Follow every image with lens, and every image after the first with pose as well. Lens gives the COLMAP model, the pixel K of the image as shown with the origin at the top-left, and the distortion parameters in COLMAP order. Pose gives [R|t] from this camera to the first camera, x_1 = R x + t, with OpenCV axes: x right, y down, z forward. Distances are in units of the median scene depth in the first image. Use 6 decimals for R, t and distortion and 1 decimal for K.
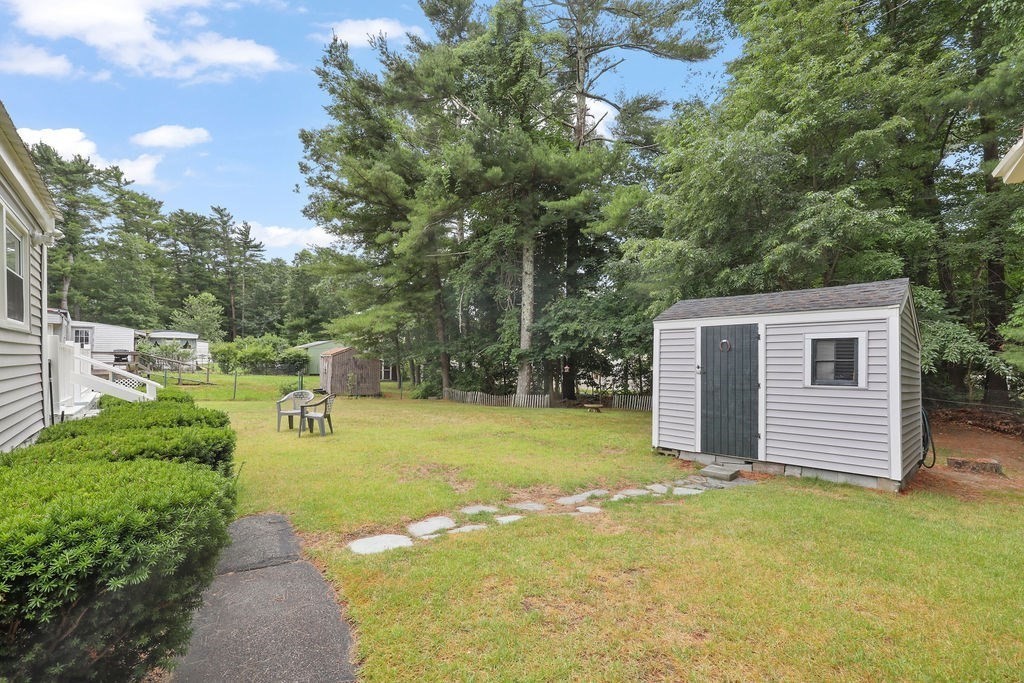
lens RADIAL K [[472.5, 0, 510.3], [0, 472.5, 357.0], [0, 0, 1]] dist [0.000467, -0.000733]
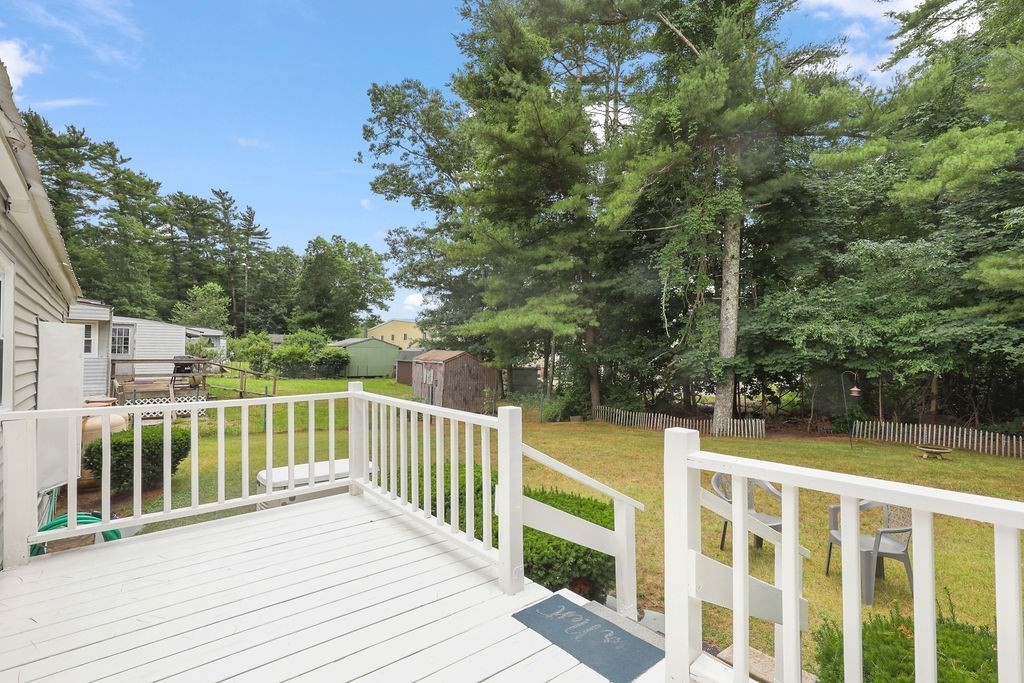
lens RADIAL K [[472.5, 0, 510.3], [0, 472.5, 357.0], [0, 0, 1]] dist [0.000467, -0.000733]
pose [[0.999579, 0.003518, 0.028806, -0.091551], [-0.003903, 0.999903, 0.013340, -0.007374], [-0.028756, -0.013447, 0.999496, 0.067690]]
